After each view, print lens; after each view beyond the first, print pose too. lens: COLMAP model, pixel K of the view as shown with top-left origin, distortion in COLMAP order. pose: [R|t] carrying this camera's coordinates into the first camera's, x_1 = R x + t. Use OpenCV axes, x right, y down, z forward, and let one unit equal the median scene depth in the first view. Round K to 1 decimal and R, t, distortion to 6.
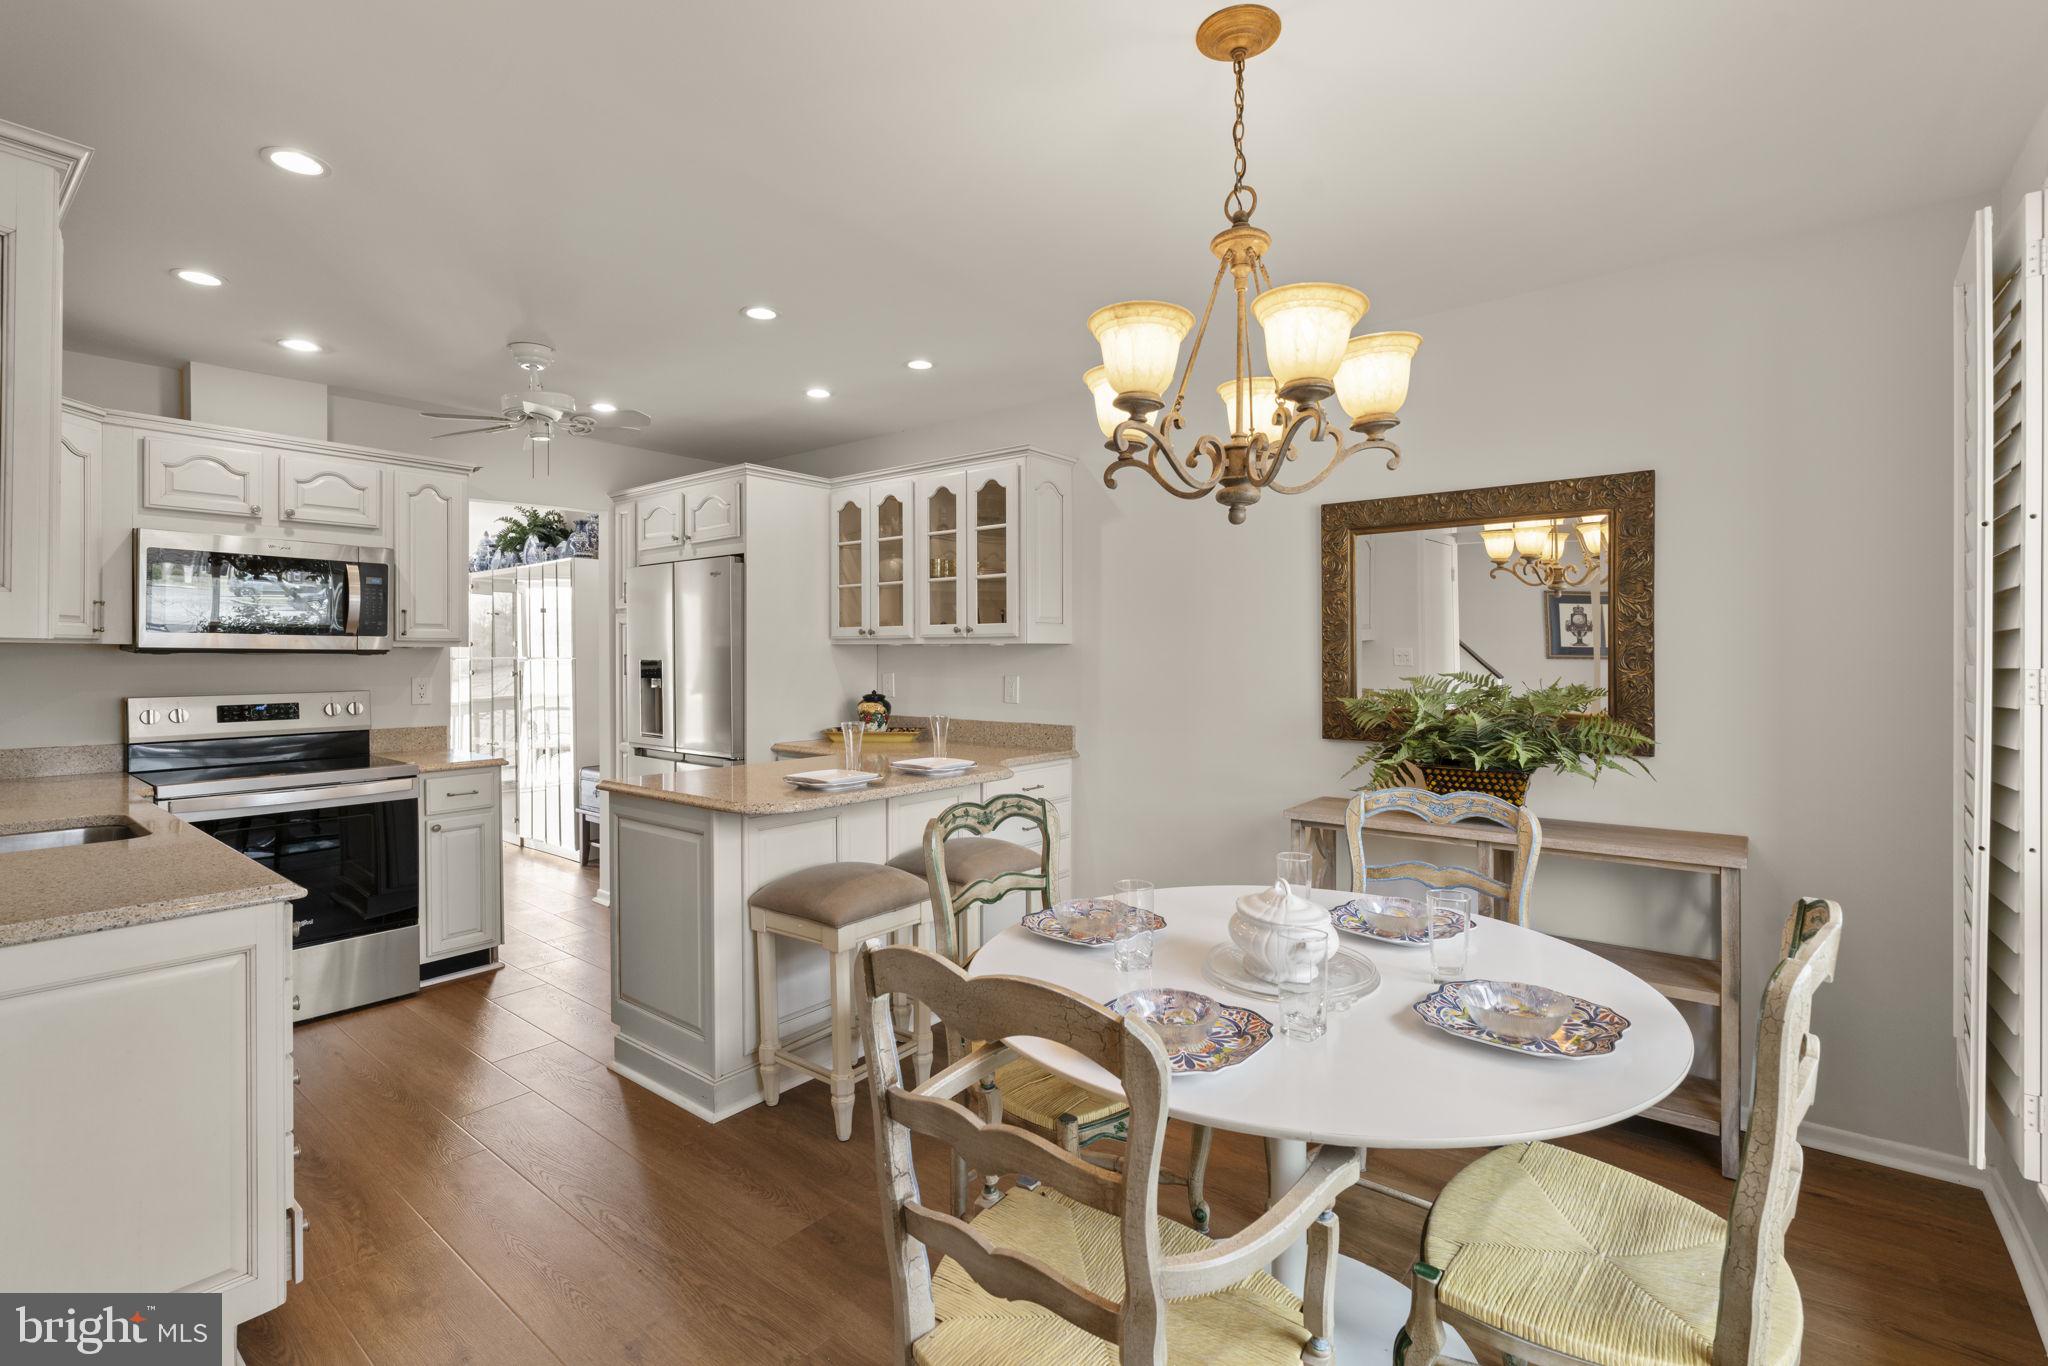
lens RADIAL K [[938.3, 0, 1030.0], [0, 938.3, 657.7], [0, 0, 1]] dist [-0.004373, 0.001324]
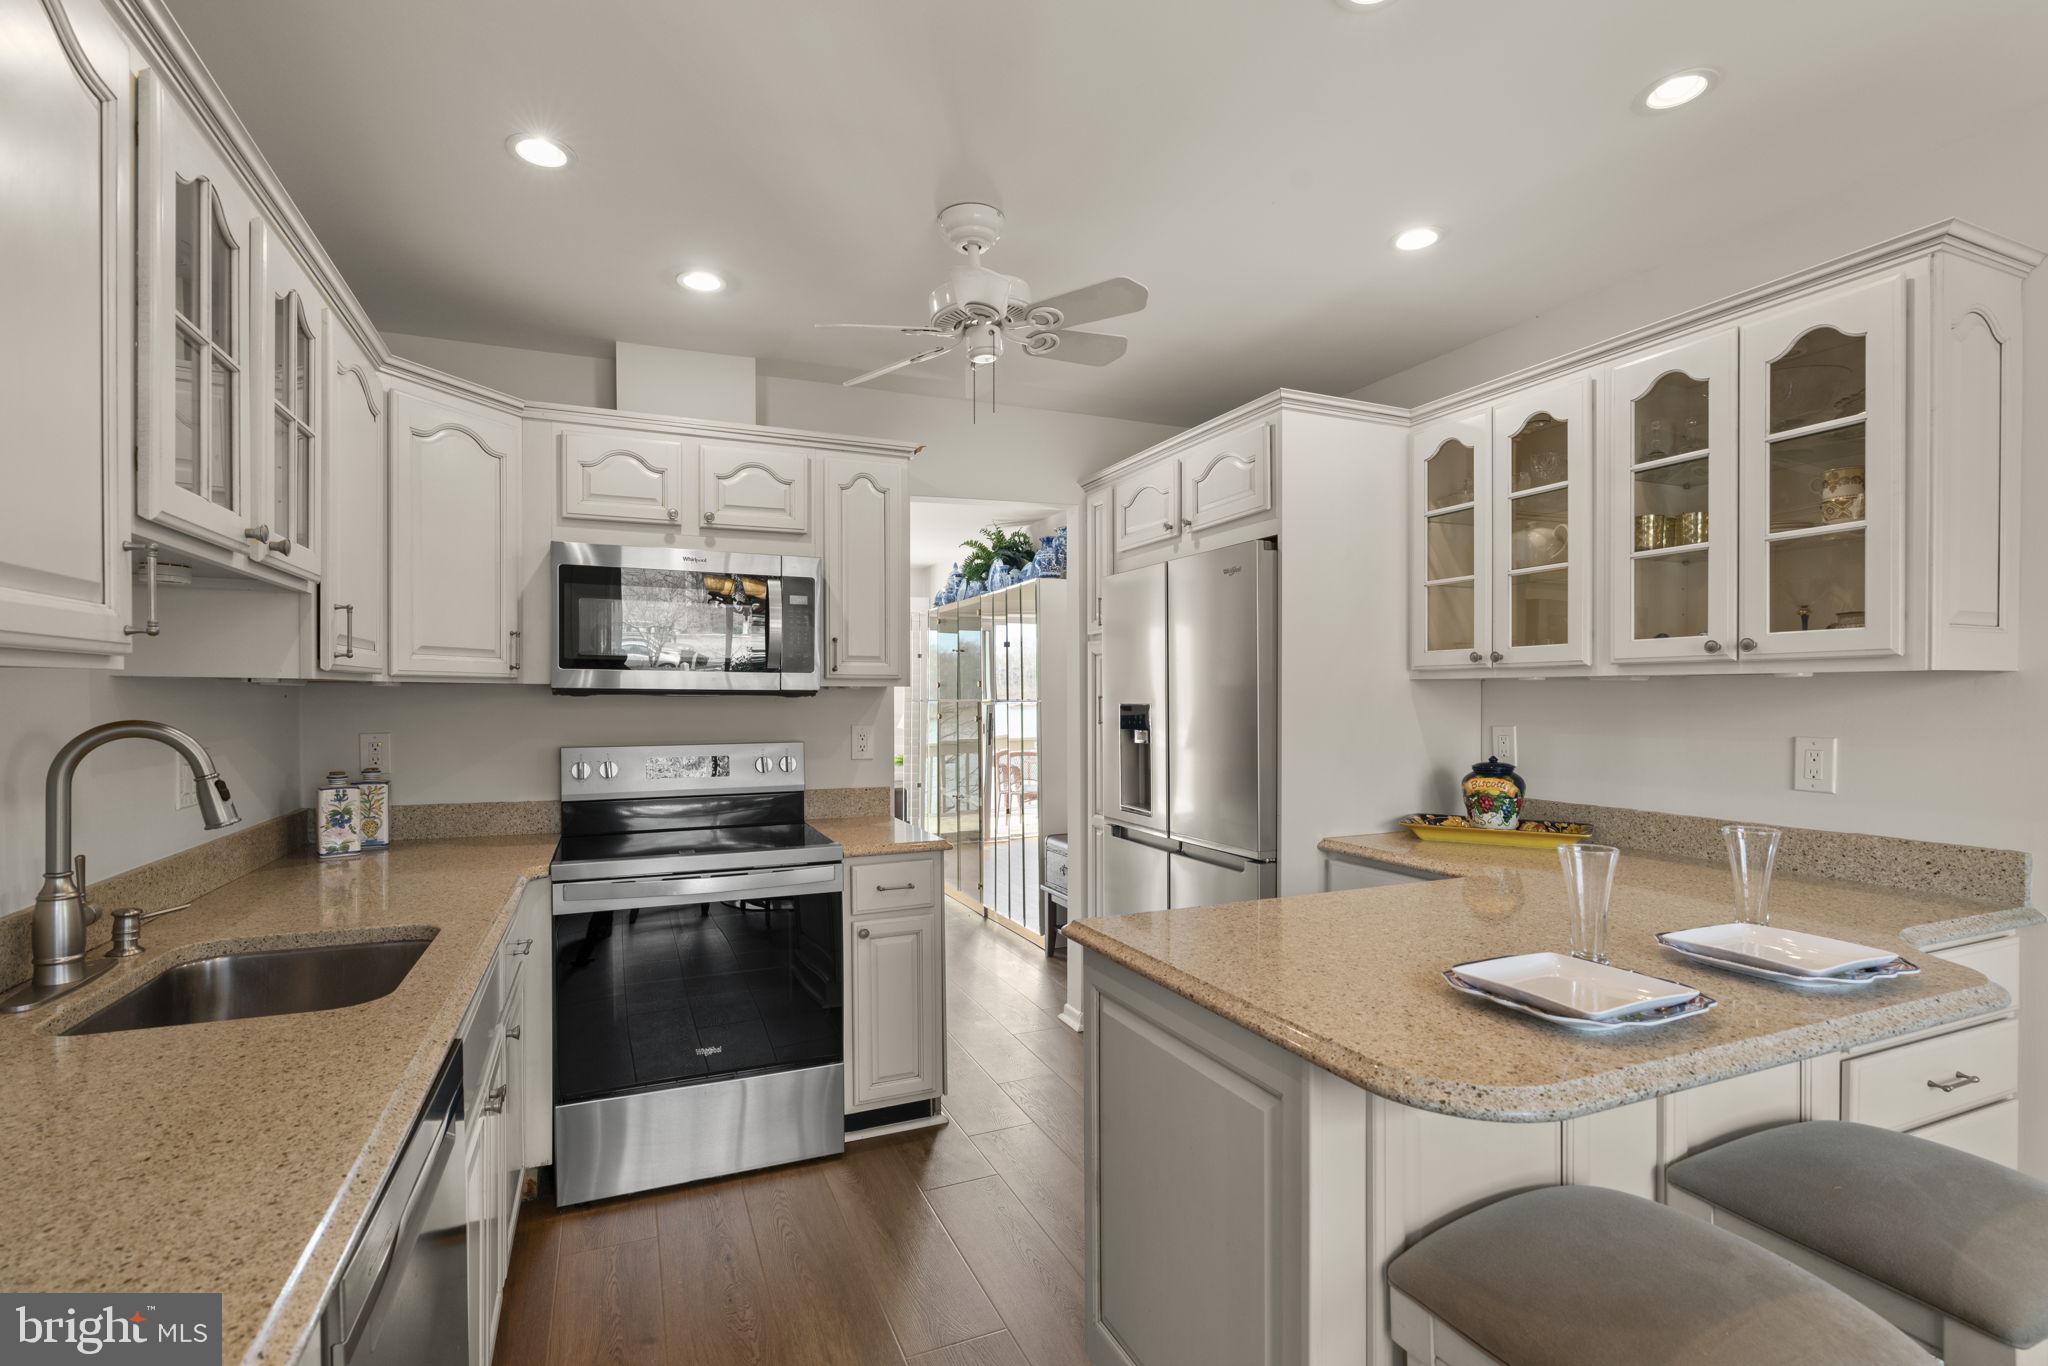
lens RADIAL K [[938.3, 0, 1010.3], [0, 938.3, 705.0], [0, 0, 1]] dist [-0.004373, 0.001324]
pose [[0.881938, 0.003453, -0.471353, -0.172083], [-0.000550, 0.999980, 0.006297, -0.001136], [0.471366, -0.005295, 0.881922, 0.373211]]
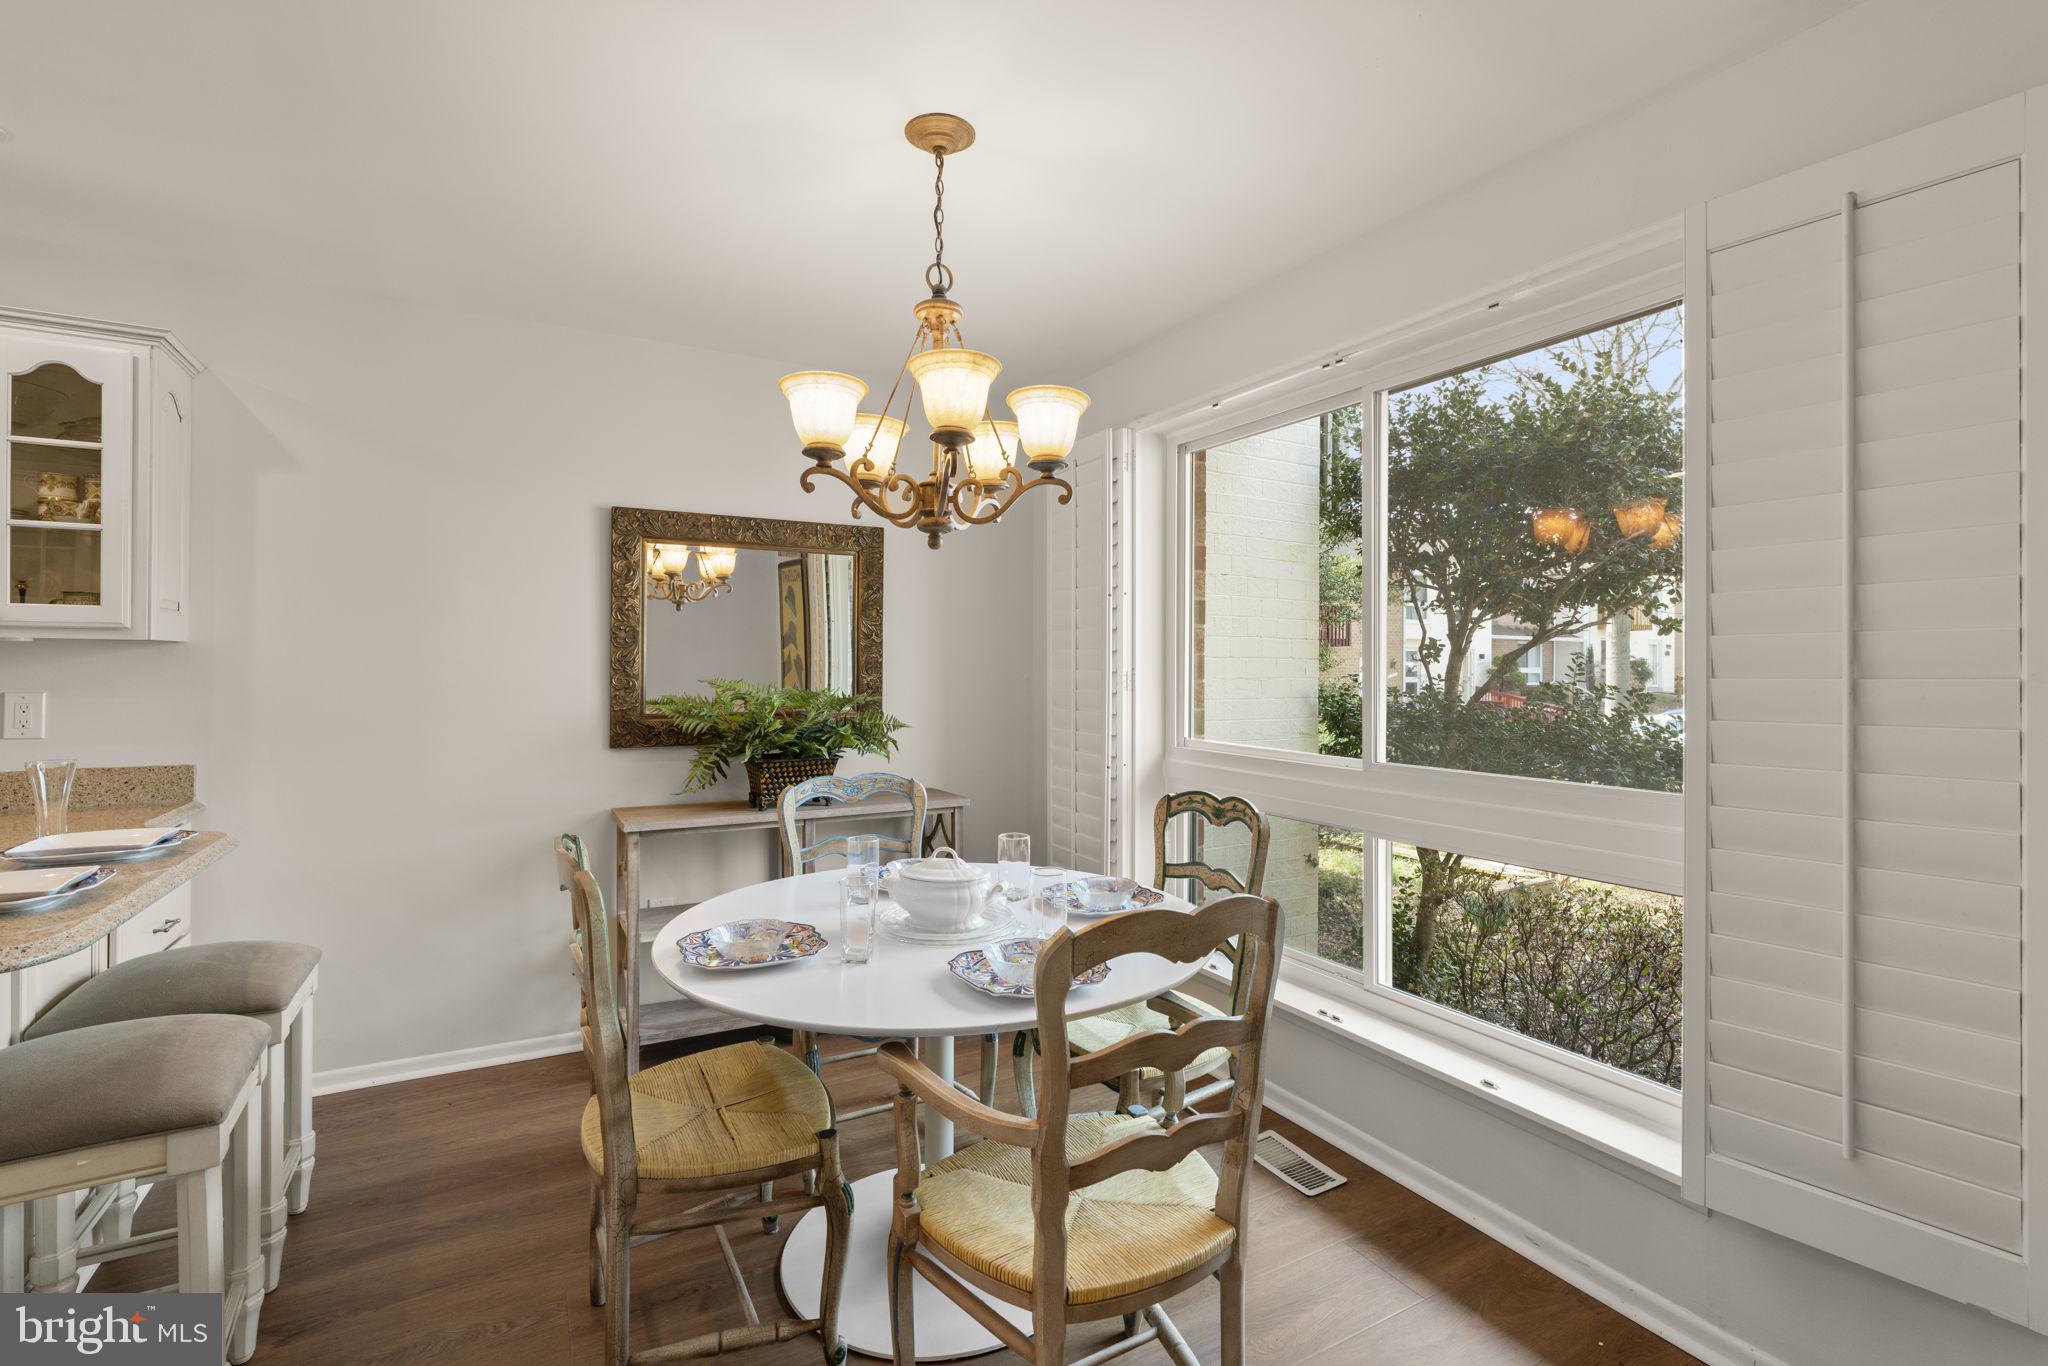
lens RADIAL K [[938.3, 0, 1040.5], [0, 938.3, 666.3], [0, 0, 1]] dist [-0.004373, 0.001324]
pose [[0.363717, 0.003368, 0.931503, -0.354824], [-0.002877, 0.999993, -0.002493, 0.002338], [-0.931505, -0.001773, 0.363724, 0.195418]]
